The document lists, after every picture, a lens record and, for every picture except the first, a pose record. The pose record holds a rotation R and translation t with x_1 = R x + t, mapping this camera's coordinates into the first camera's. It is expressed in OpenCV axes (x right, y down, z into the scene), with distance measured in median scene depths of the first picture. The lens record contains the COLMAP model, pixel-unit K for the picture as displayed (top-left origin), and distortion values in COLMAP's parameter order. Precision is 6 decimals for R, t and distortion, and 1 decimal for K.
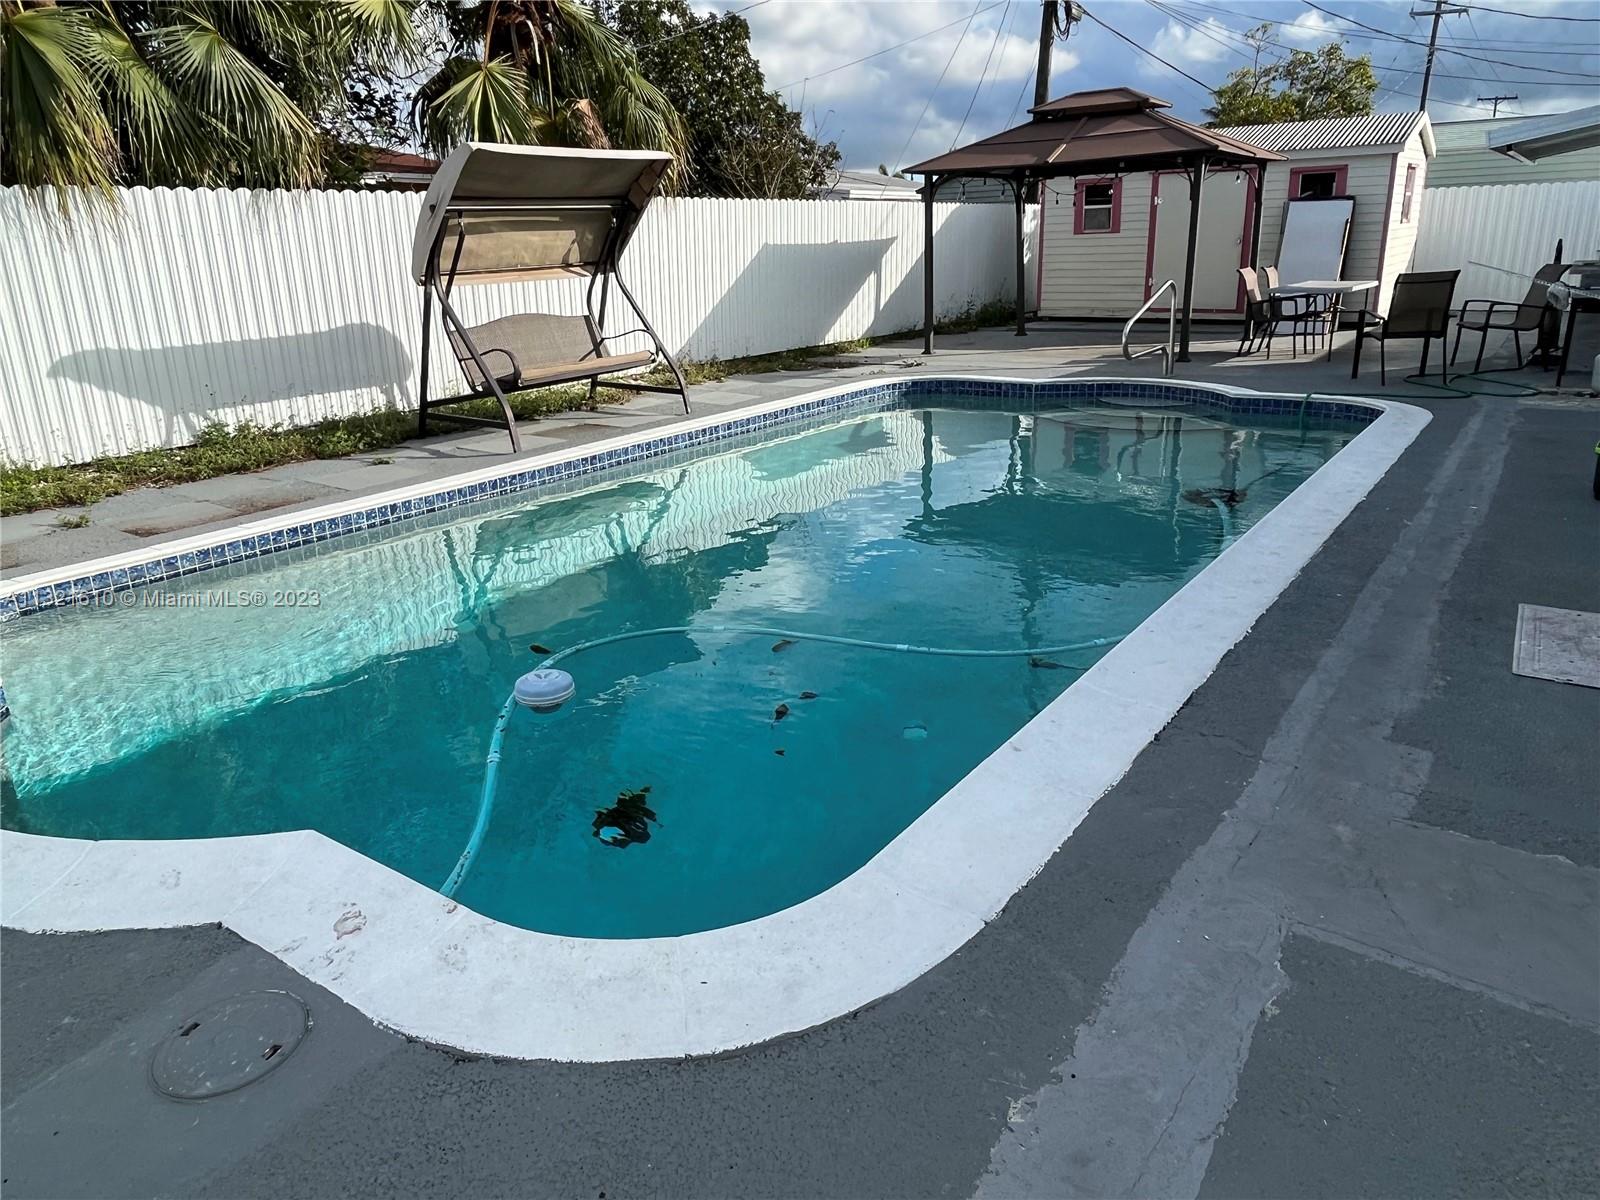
lens RADIAL K [[1084.9, 0, 799.1], [0, 1084.9, 597.2], [0, 0, 1]] dist [-0.010643, -0.003615]
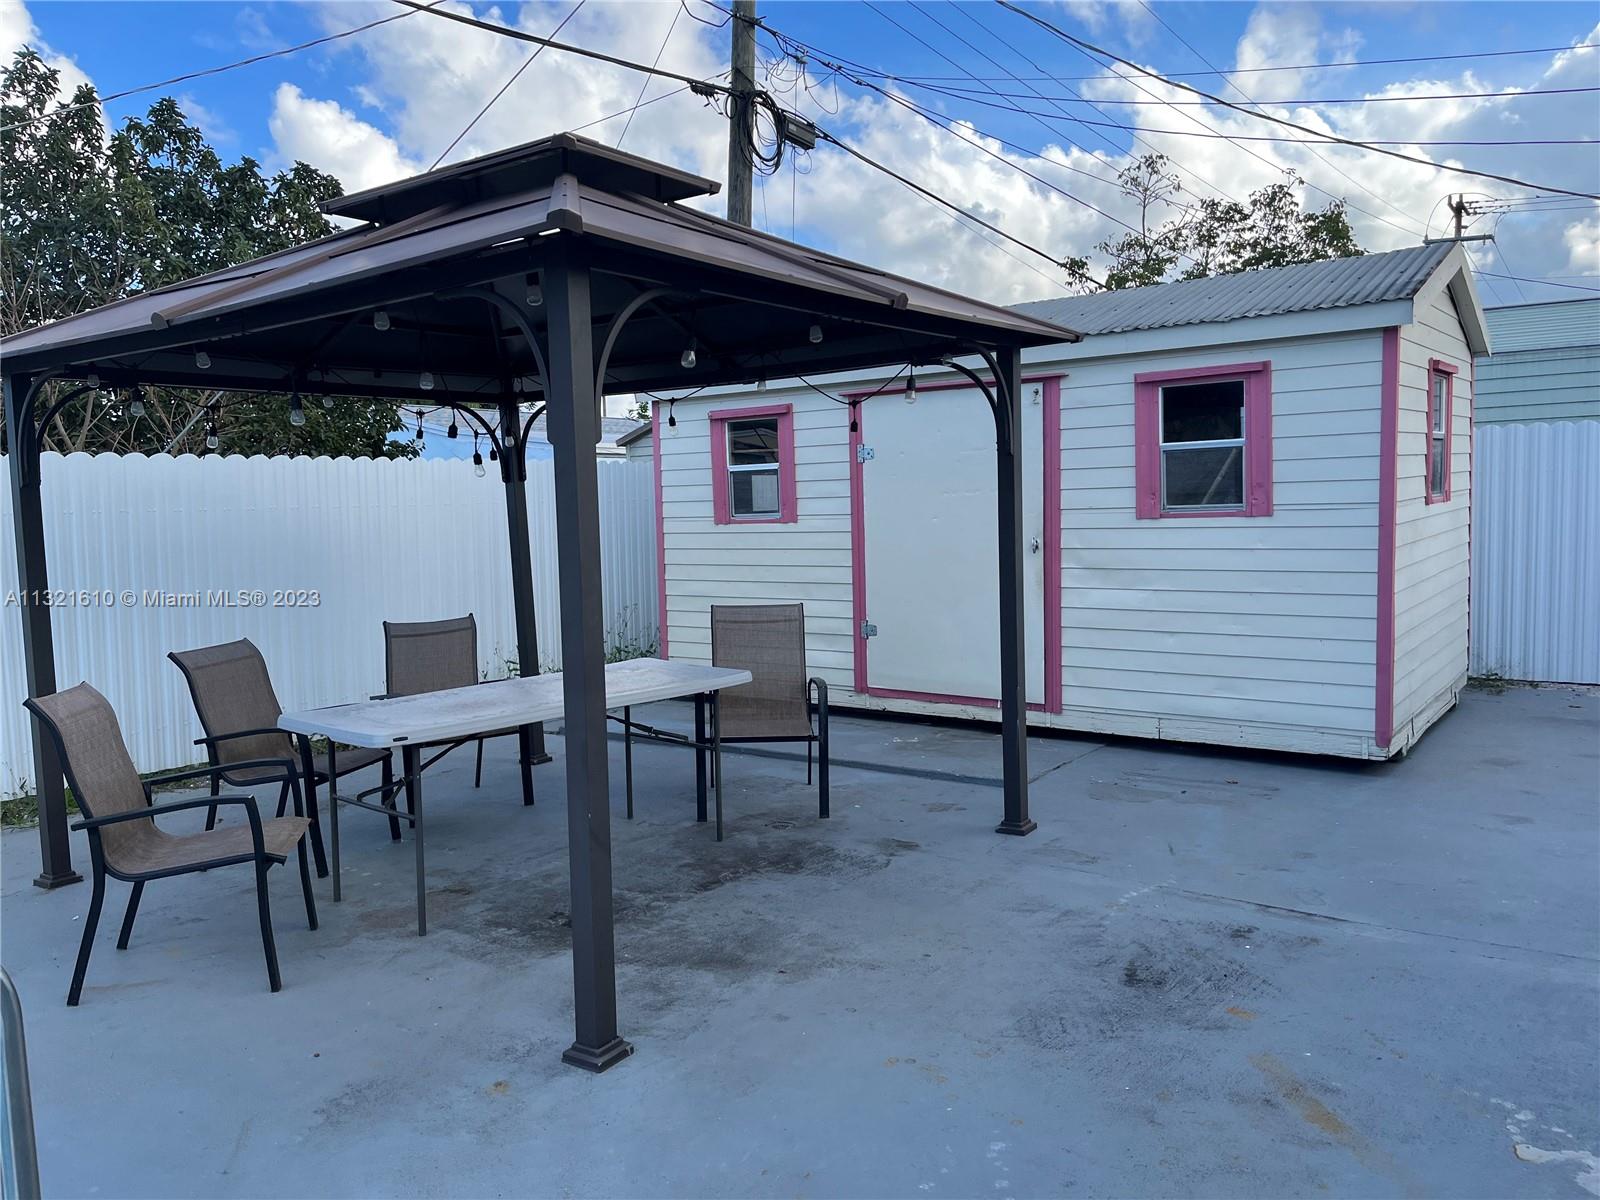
lens RADIAL K [[1200.7, 0, 801.9], [0, 1200.7, 605.3], [0, 0, 1]] dist [0.004449, -0.001924]
pose [[0.999997, 0.000758, -0.002225, 0.311345], [-0.001246, 0.973573, -0.228373, -0.198306], [0.001994, 0.228375, 0.973571, 0.548347]]
